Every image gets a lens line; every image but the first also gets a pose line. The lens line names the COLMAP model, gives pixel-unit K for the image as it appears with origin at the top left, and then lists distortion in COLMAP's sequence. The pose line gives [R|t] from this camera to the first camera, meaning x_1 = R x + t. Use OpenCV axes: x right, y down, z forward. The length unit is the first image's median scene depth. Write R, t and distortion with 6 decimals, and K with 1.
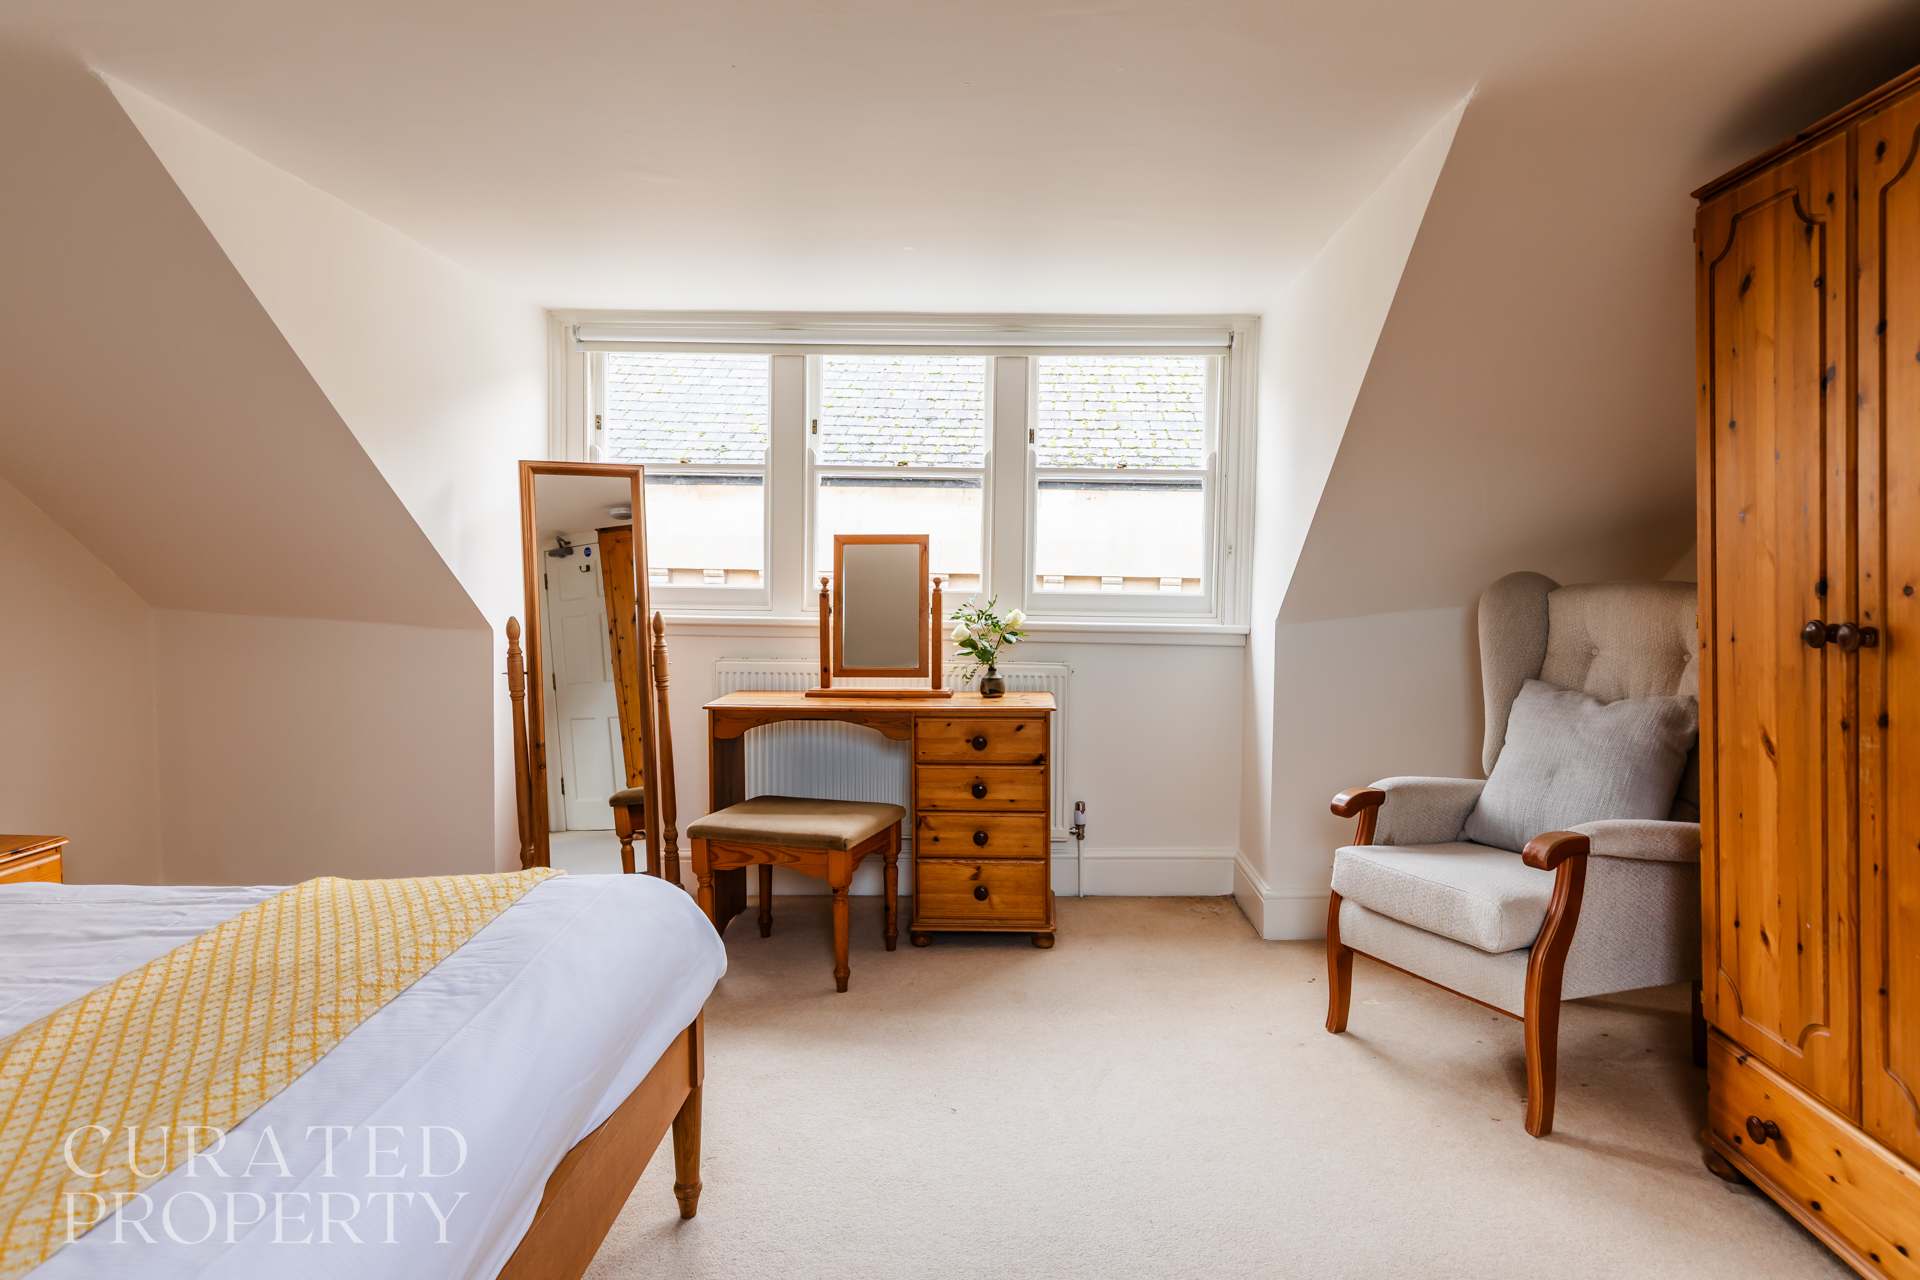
lens RADIAL K [[1150.9, 0, 960.9], [0, 1150.9, 631.2], [0, 0, 1]] dist [0.008108, 0.001514]
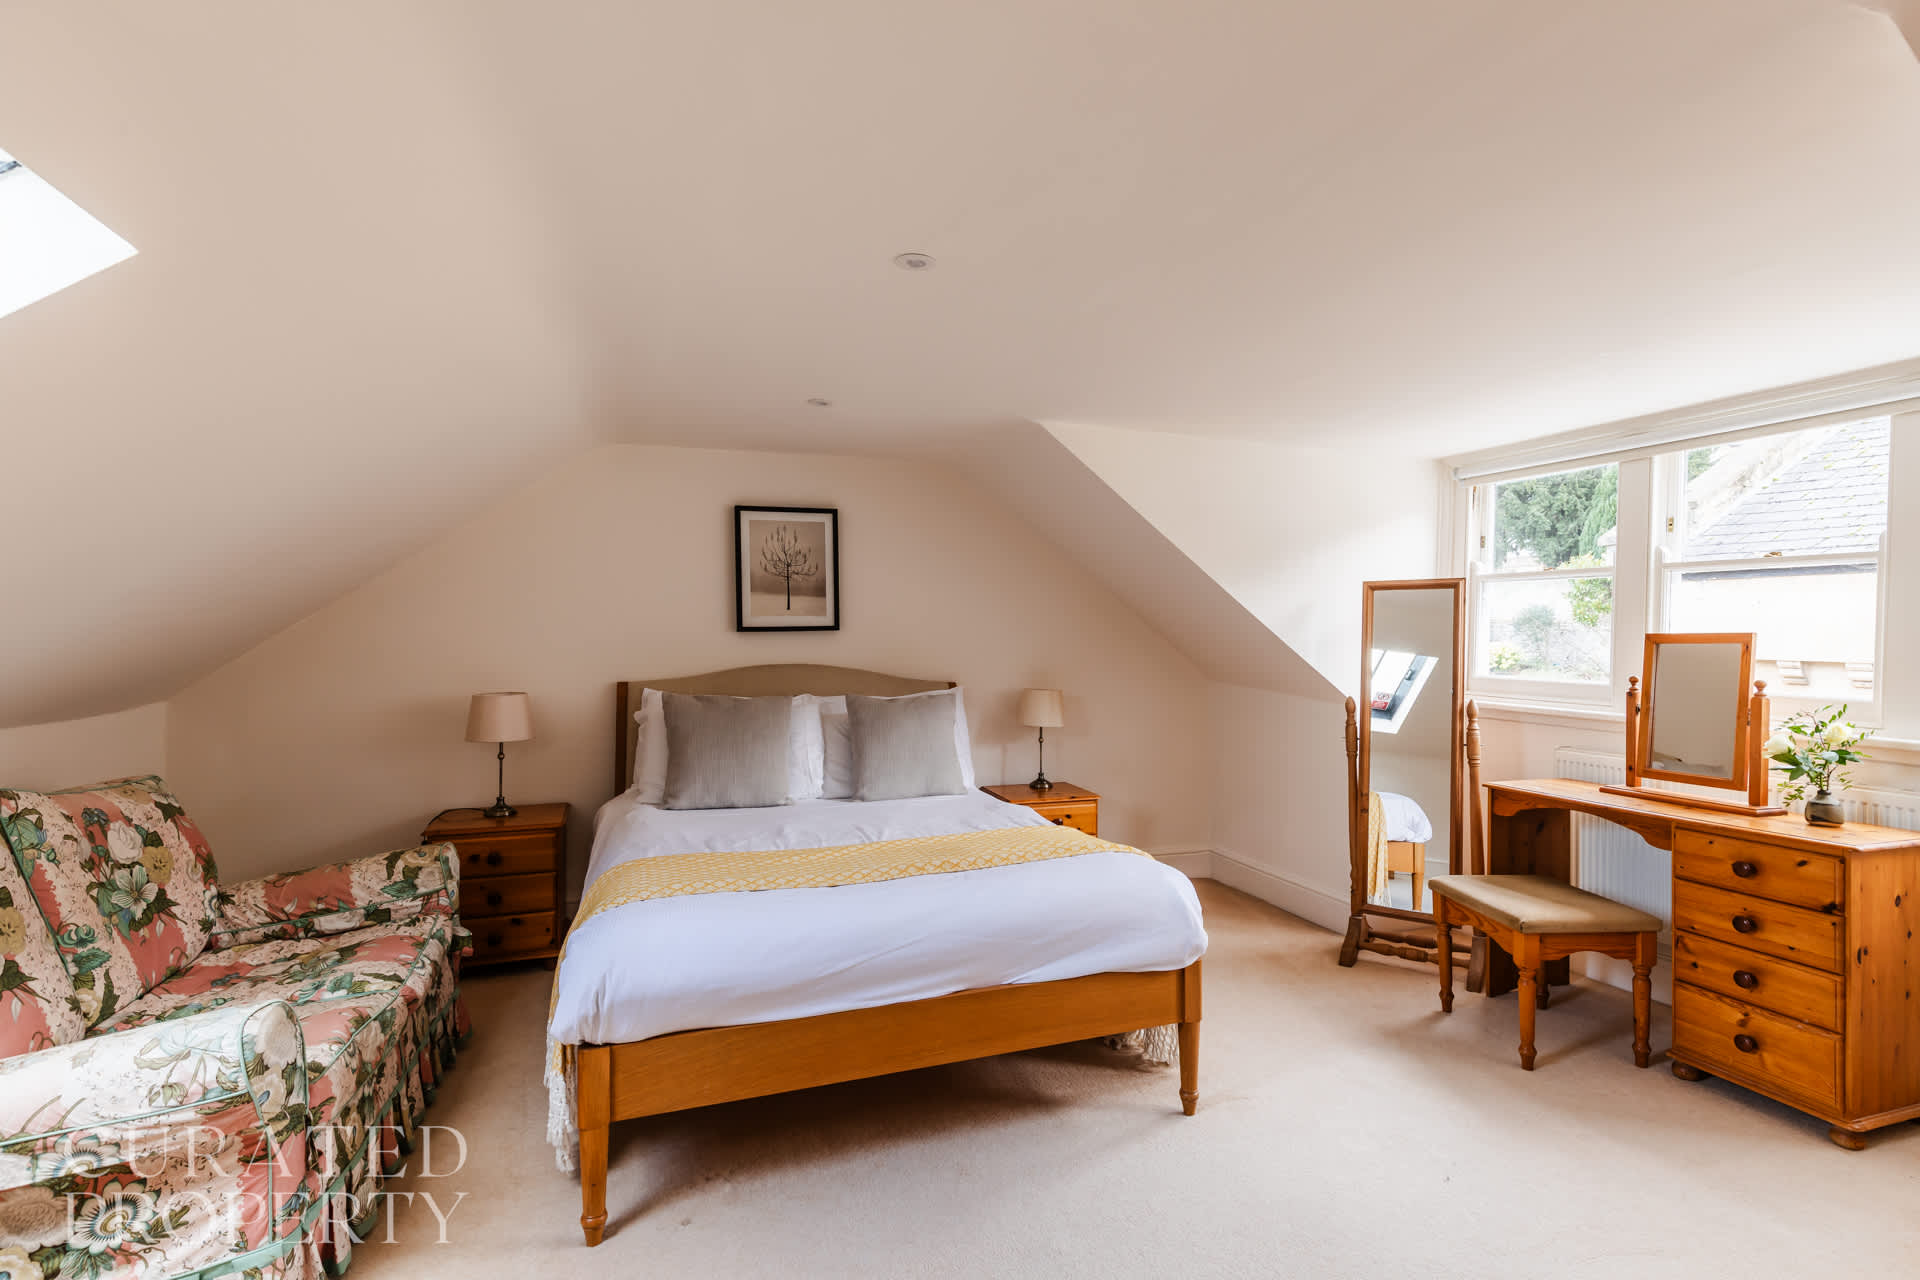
lens RADIAL K [[902.2, 0, 958.7], [0, 902.2, 649.4], [0, 0, 1]] dist [-0.003979, -0.000608]
pose [[0.355338, 0.007718, -0.934706, 0.416283], [-0.063384, 0.997863, -0.015857, -0.020711], [0.932587, 0.064880, 0.355068, 0.173927]]
